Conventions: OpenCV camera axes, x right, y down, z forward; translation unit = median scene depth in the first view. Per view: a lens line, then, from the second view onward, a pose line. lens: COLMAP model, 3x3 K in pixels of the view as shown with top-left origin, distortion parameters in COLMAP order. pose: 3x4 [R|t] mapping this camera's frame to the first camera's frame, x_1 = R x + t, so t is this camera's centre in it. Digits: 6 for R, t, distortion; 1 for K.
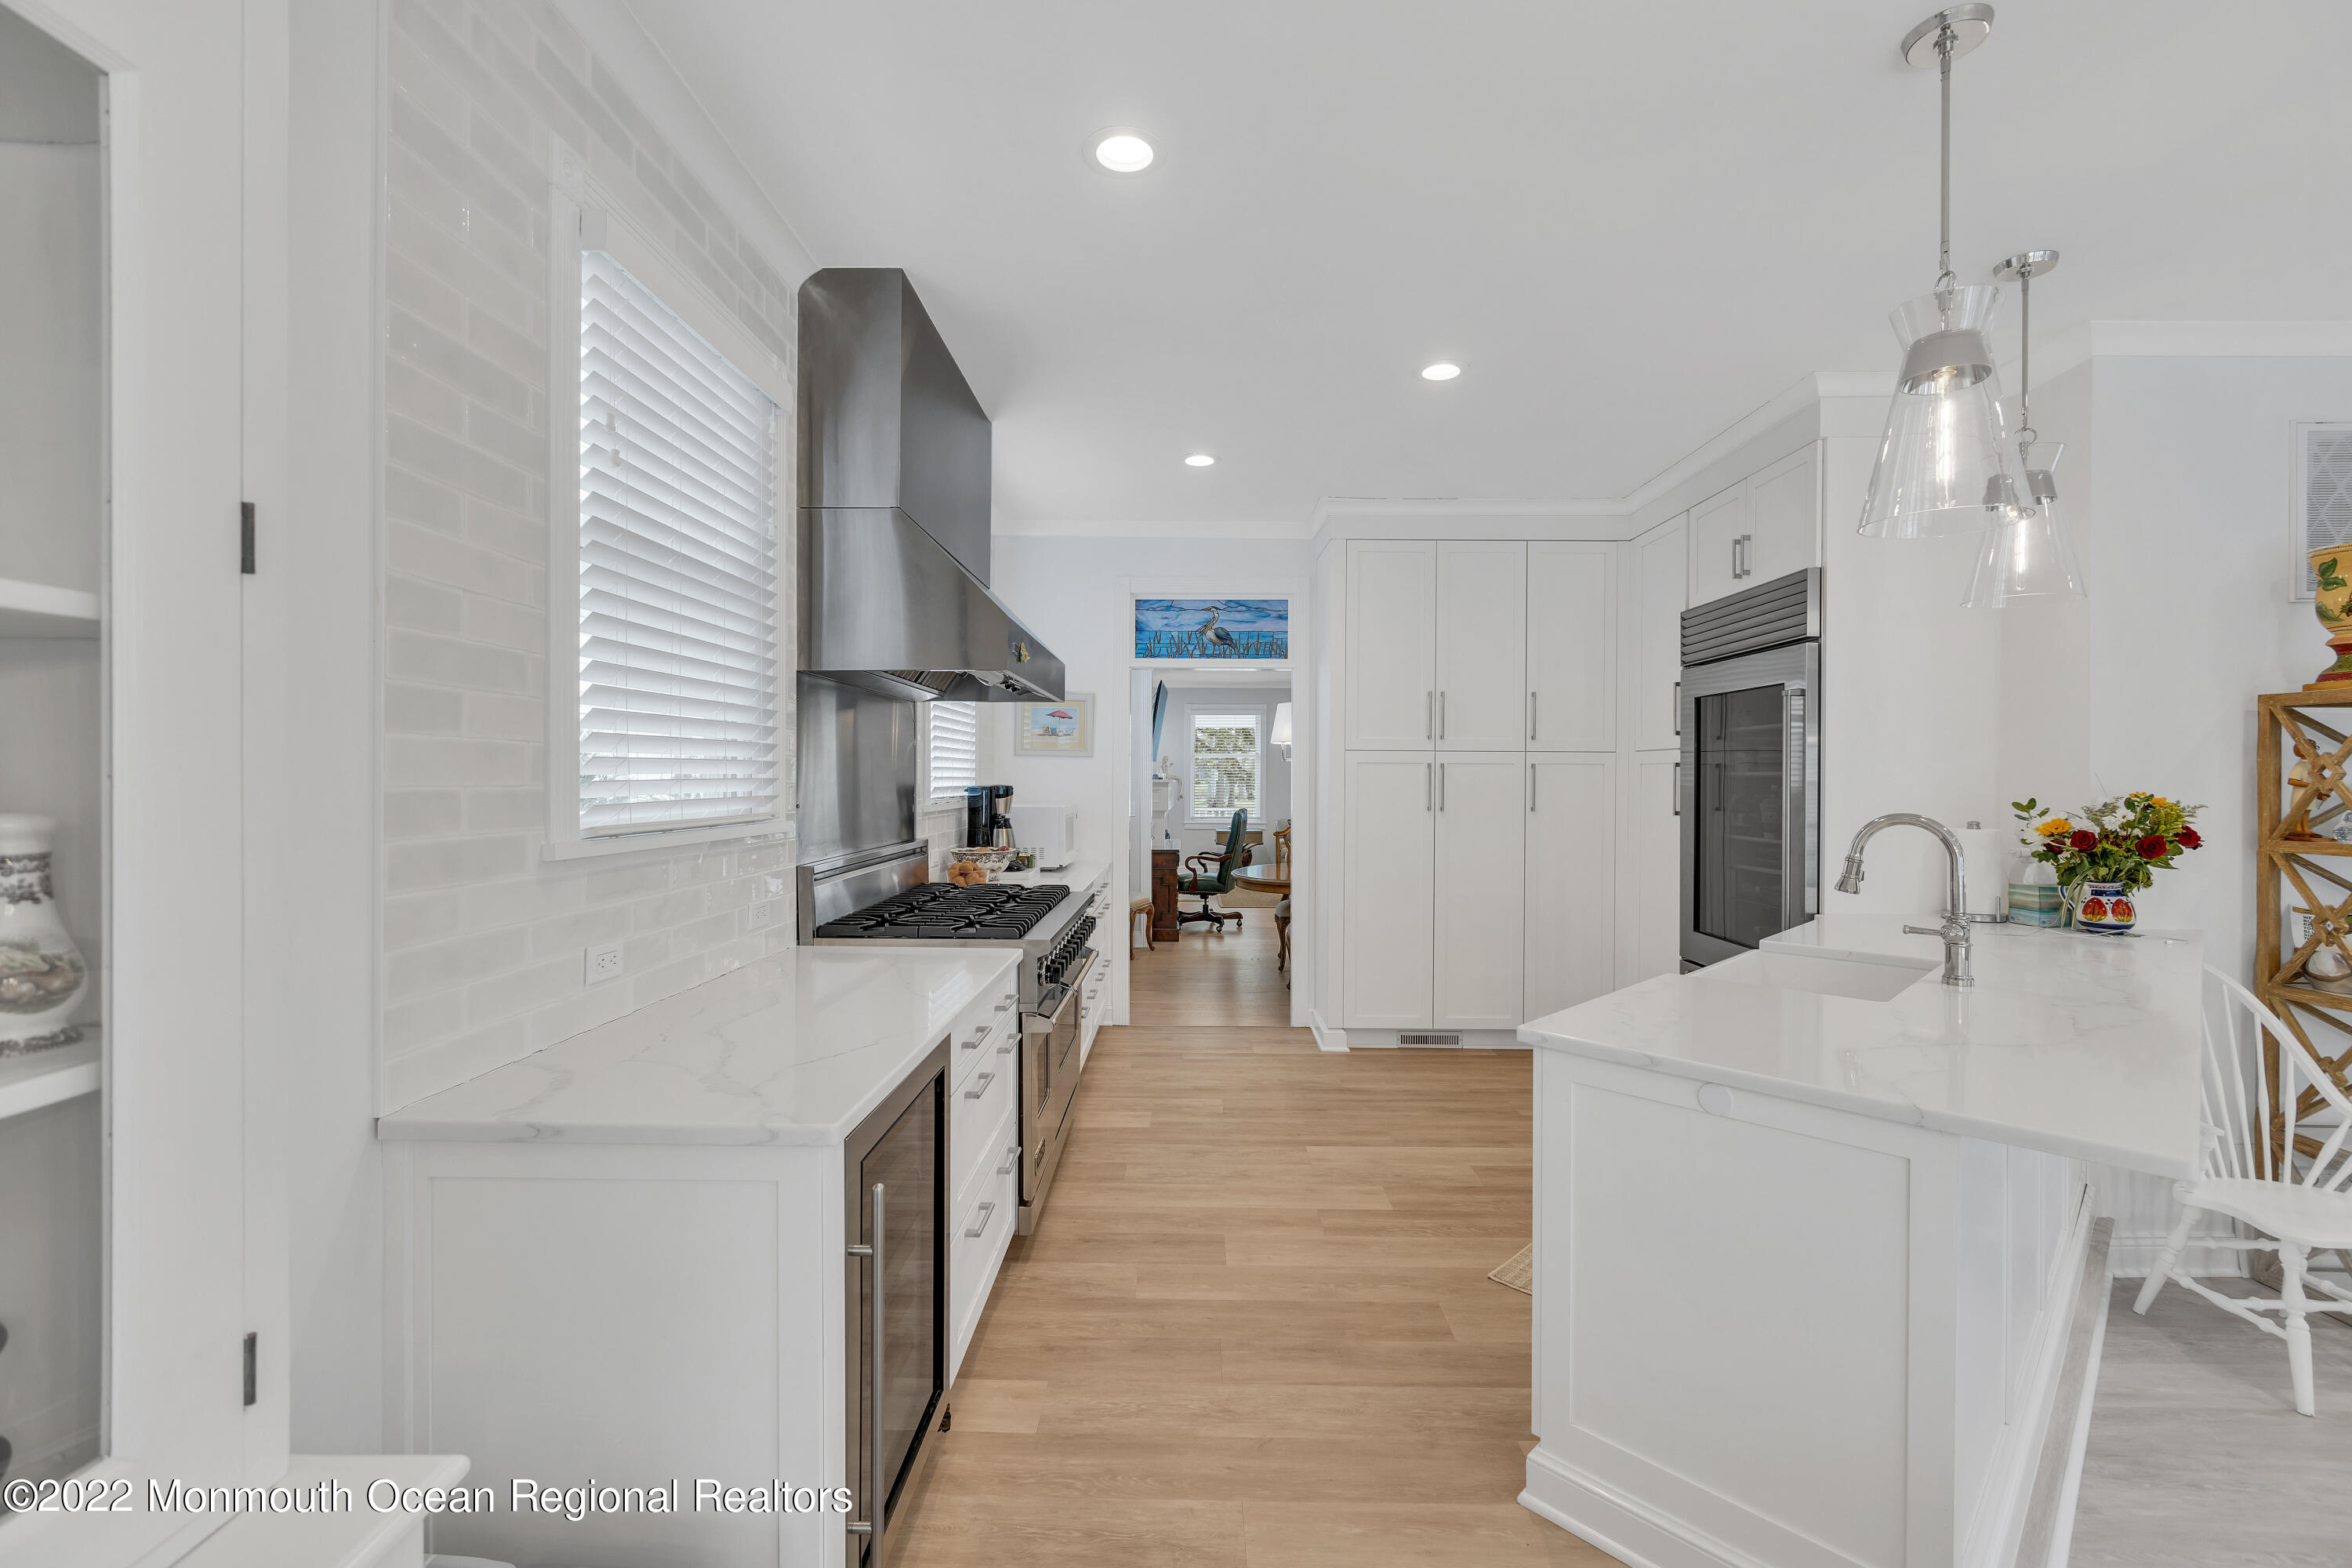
lens RADIAL K [[997.6, 0, 1177.6], [0, 997.6, 778.2], [0, 0, 1]] dist [-0.005165, 0.000257]
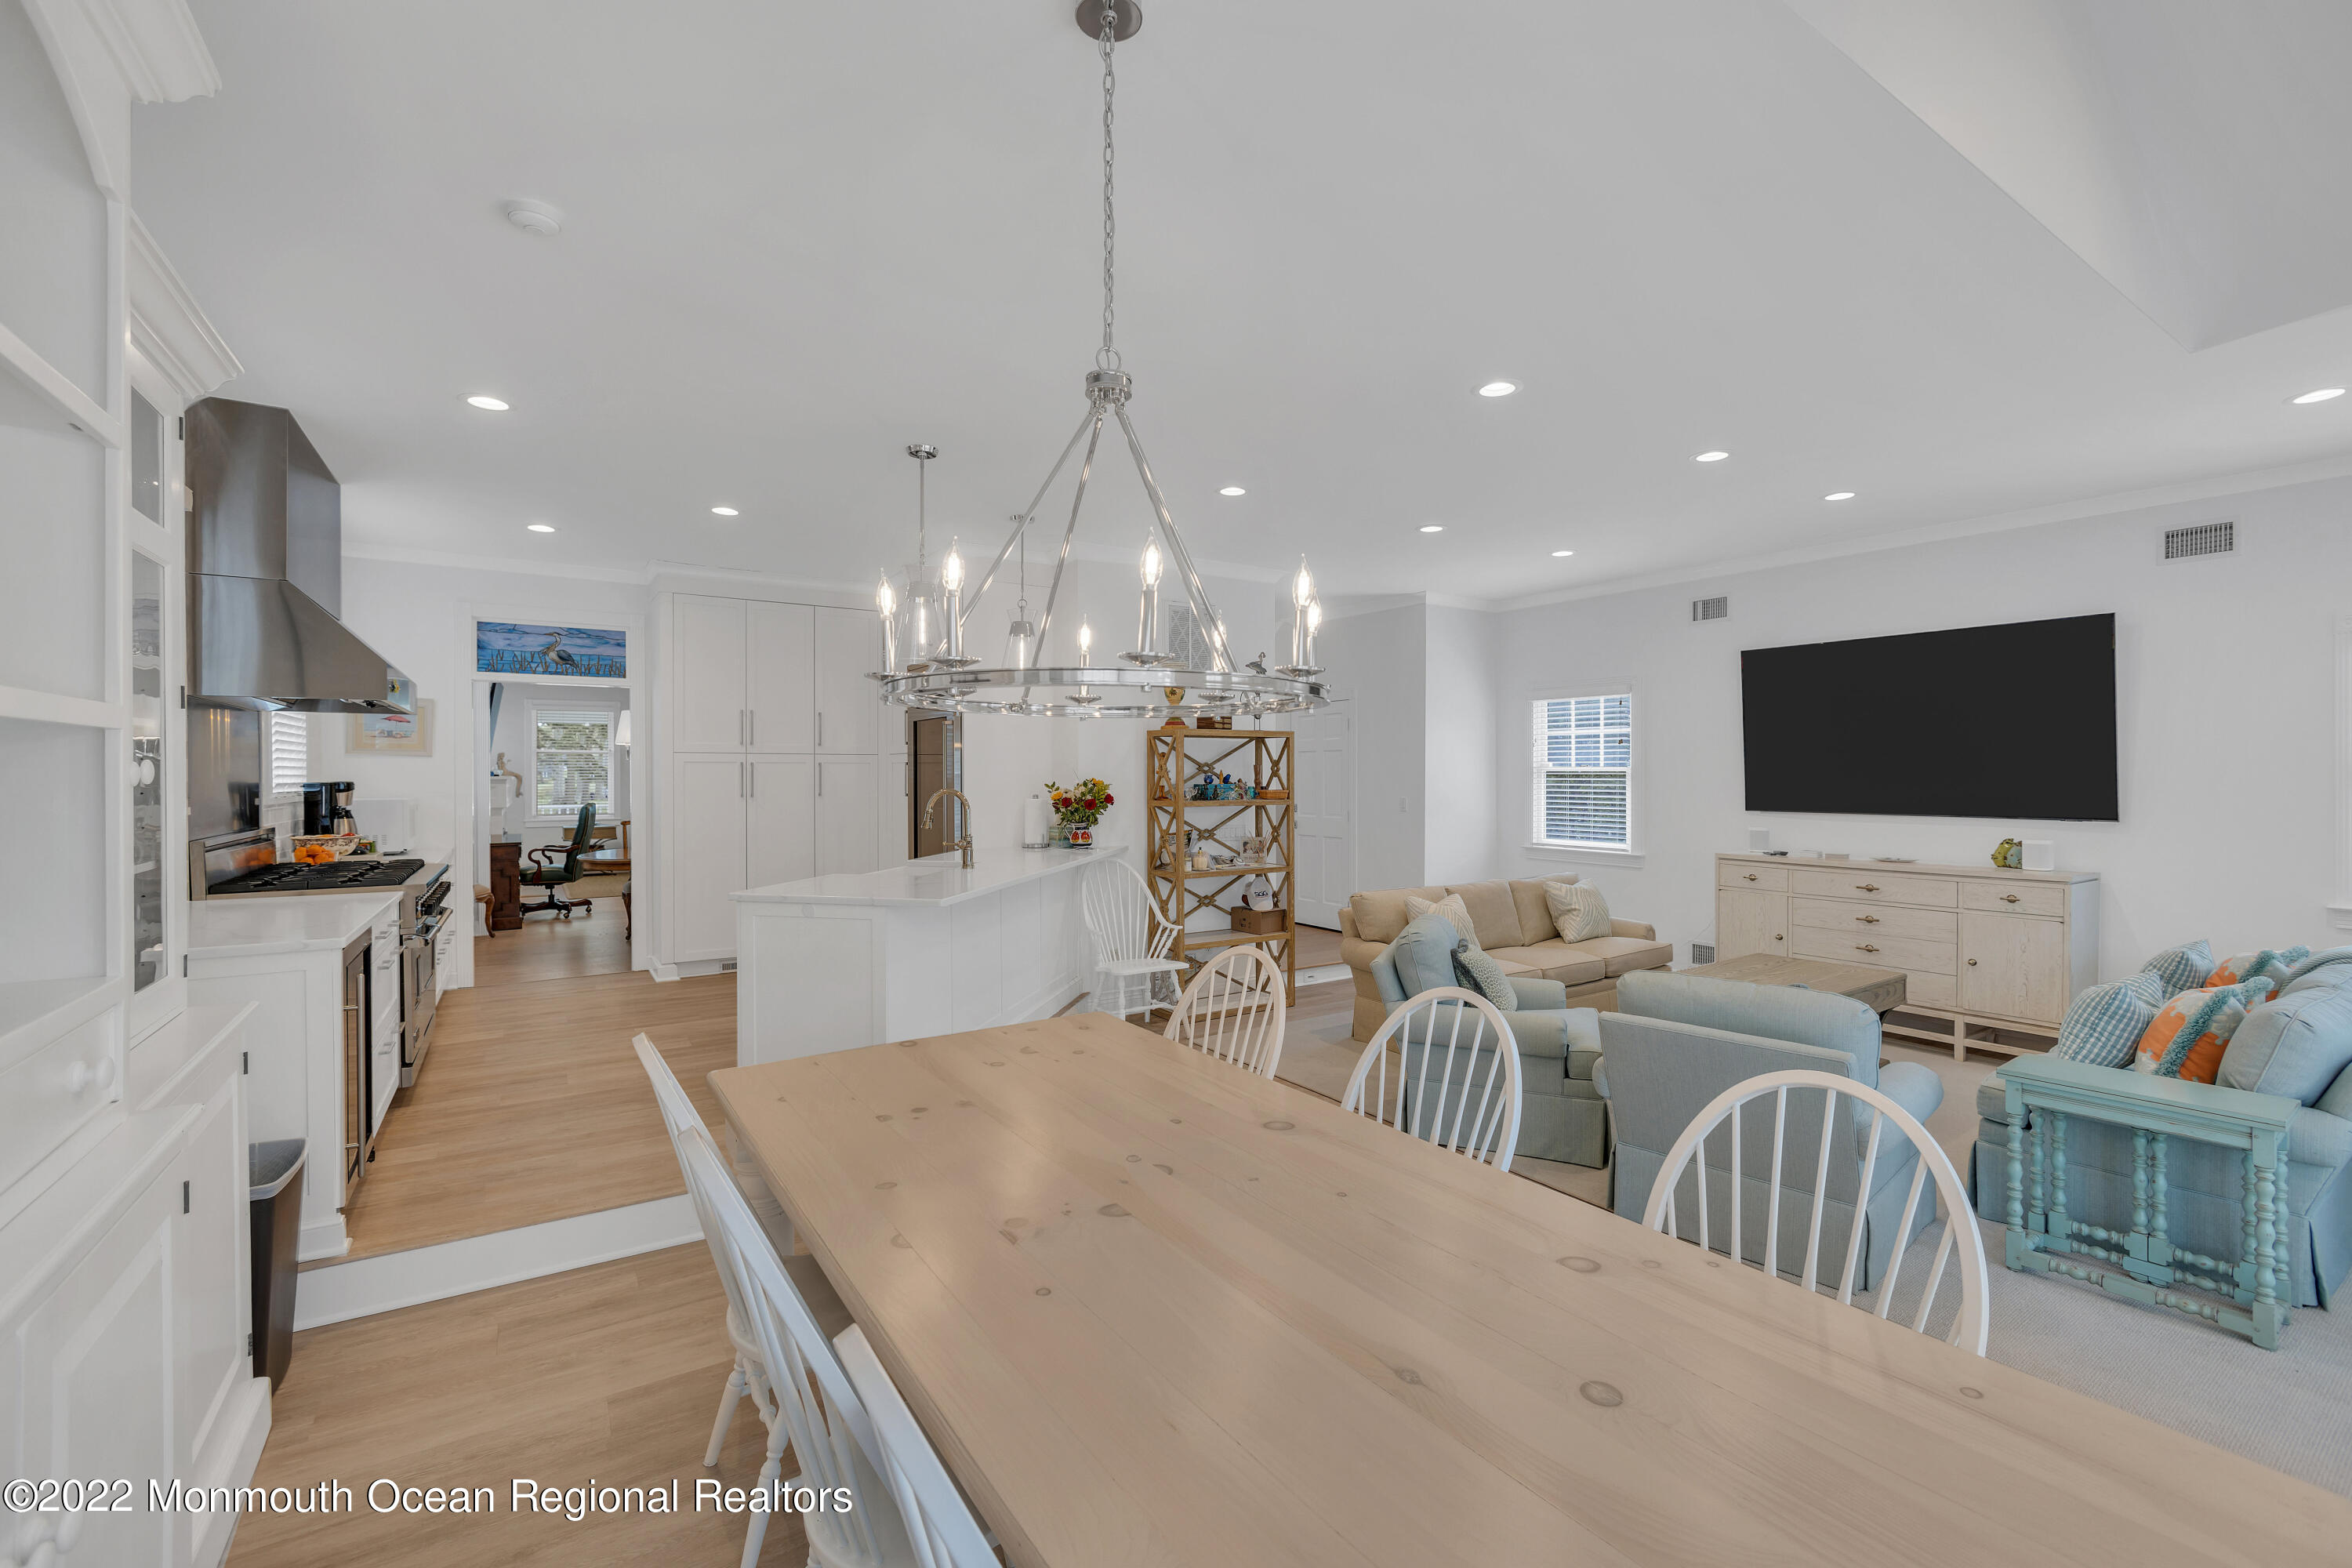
lens RADIAL K [[997.6, 0, 1180.1], [0, 997.6, 780.5], [0, 0, 1]] dist [-0.005165, 0.000257]
pose [[0.830026, -0.010048, 0.557634, -0.014490], [0.006167, 0.999942, 0.008839, 0.001825], [-0.557690, -0.003898, 0.830040, -0.589413]]
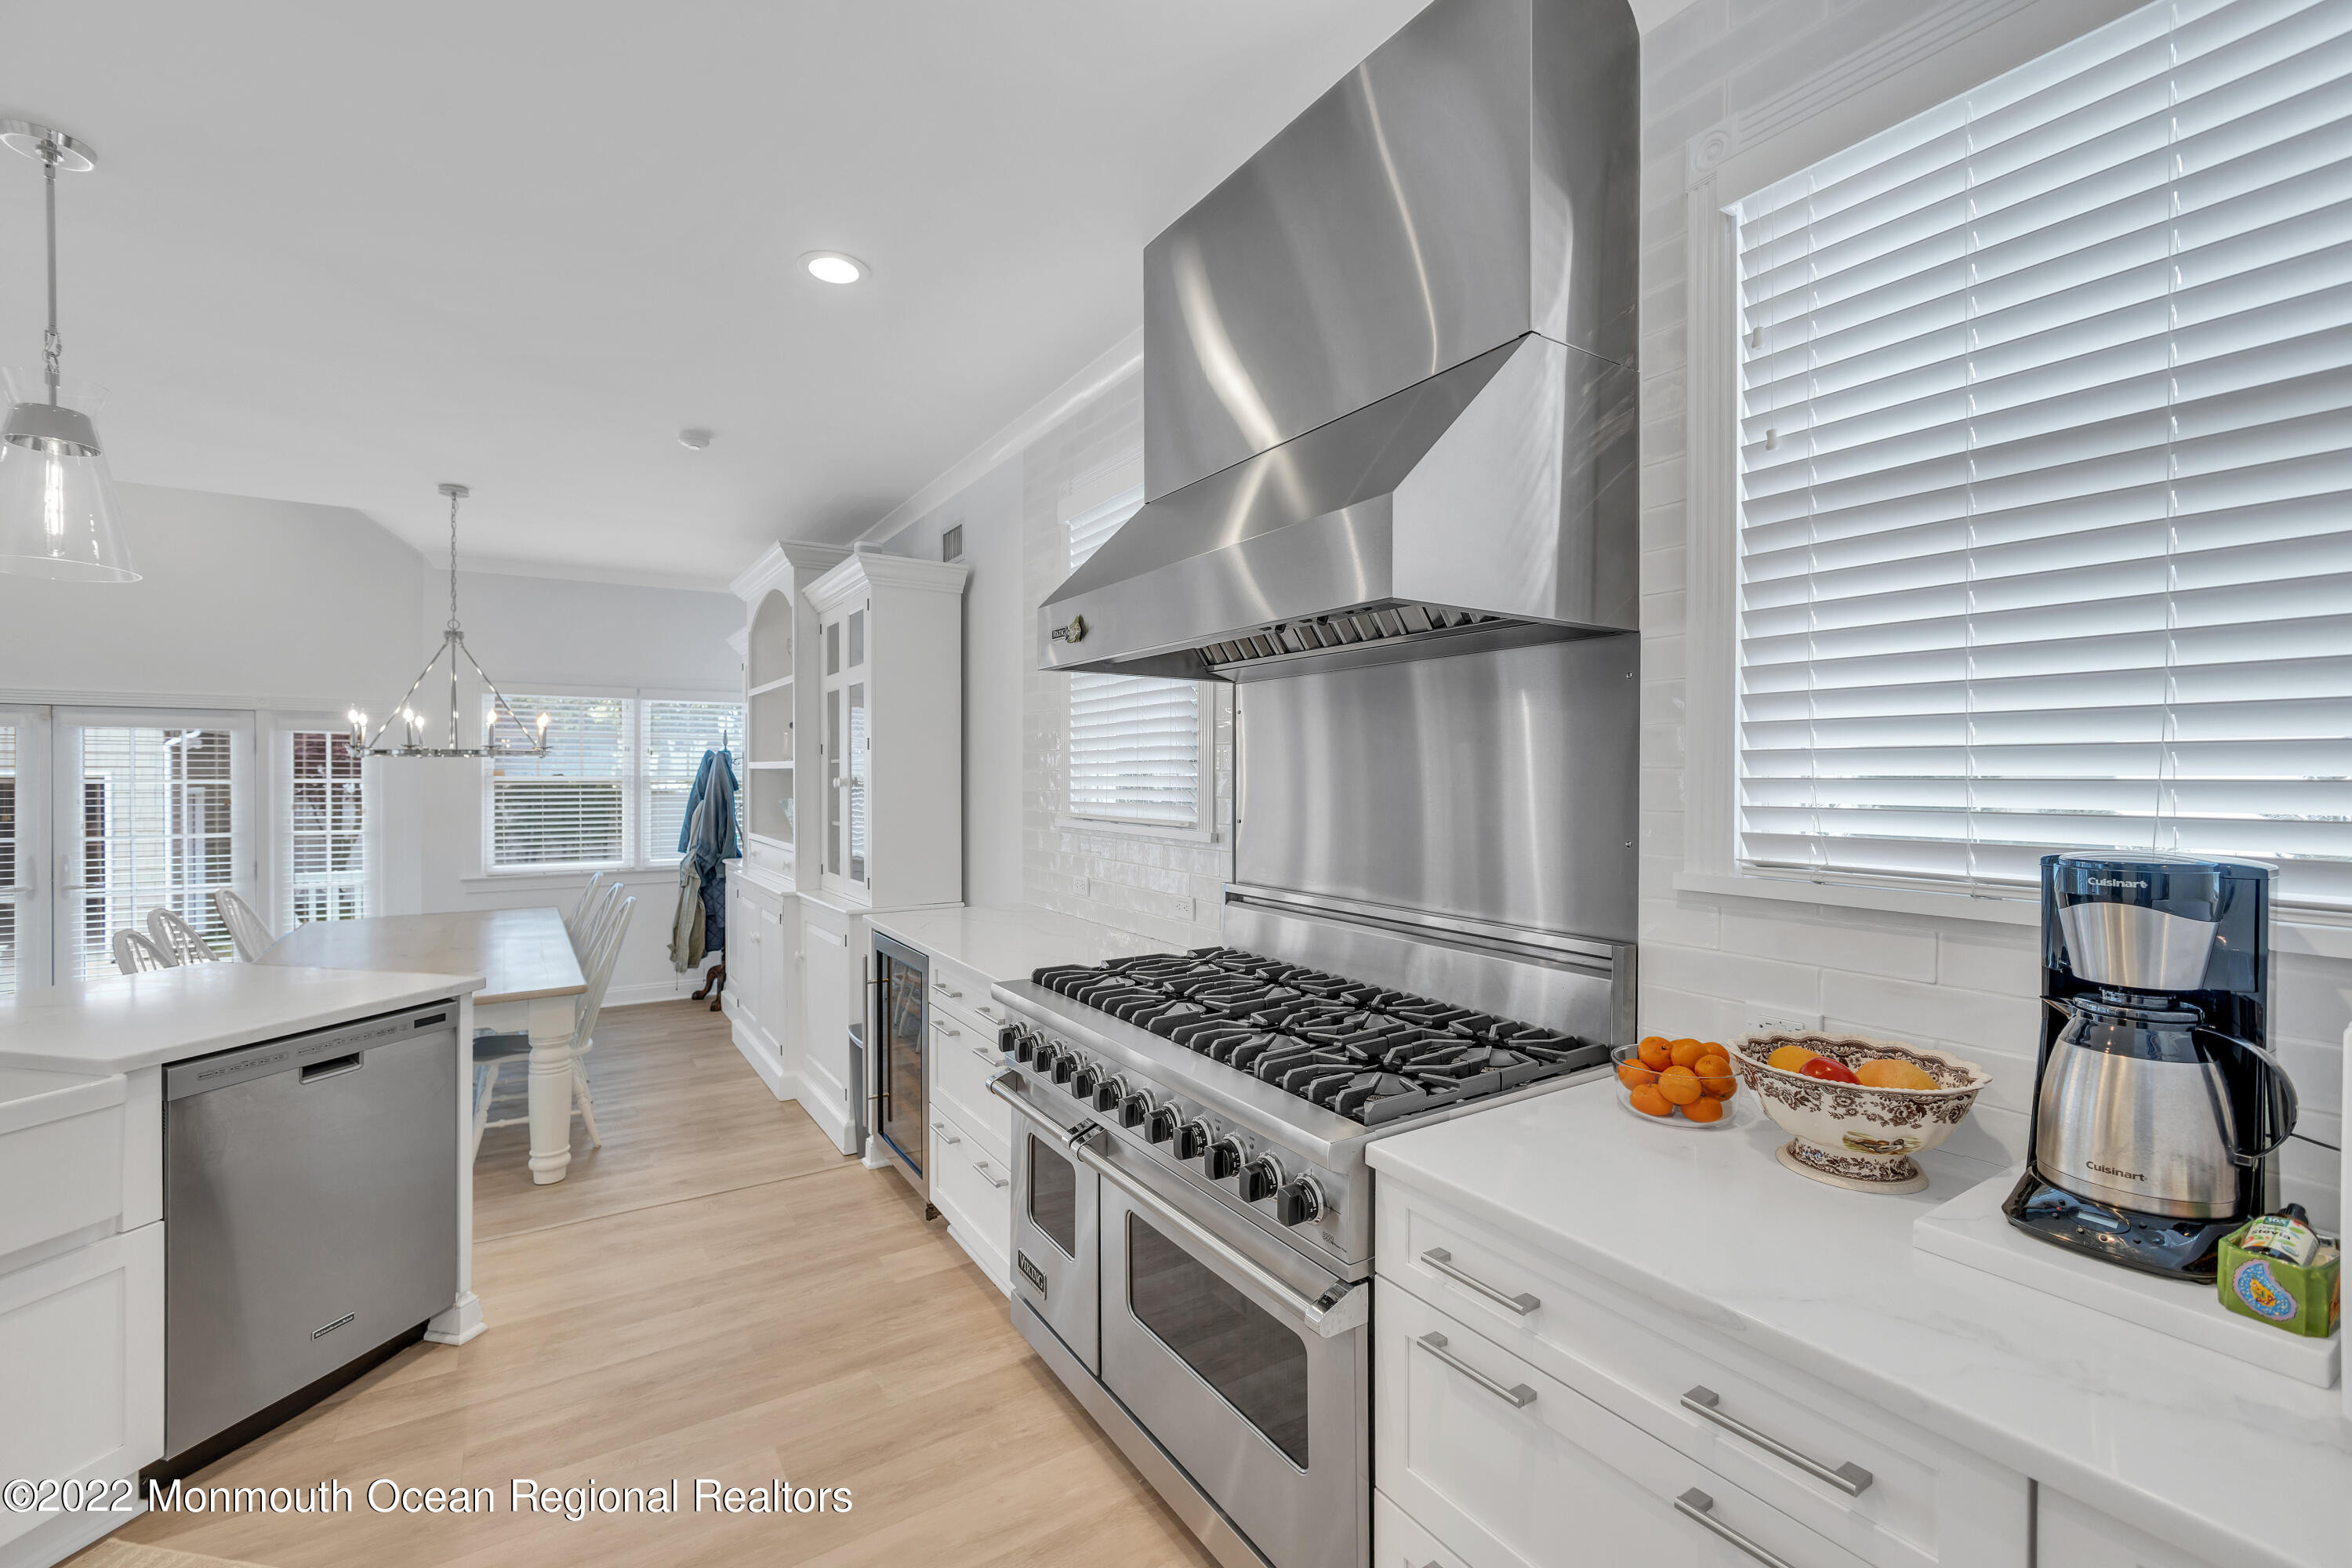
lens RADIAL K [[997.6, 0, 1179.8], [0, 997.6, 782.5], [0, 0, 1]] dist [-0.005165, 0.000257]
pose [[-0.833408, -0.001859, -0.552655, 0.148006], [-0.003280, 0.999993, 0.001584, -0.011187], [0.552648, 0.003133, -0.833409, 1.263478]]
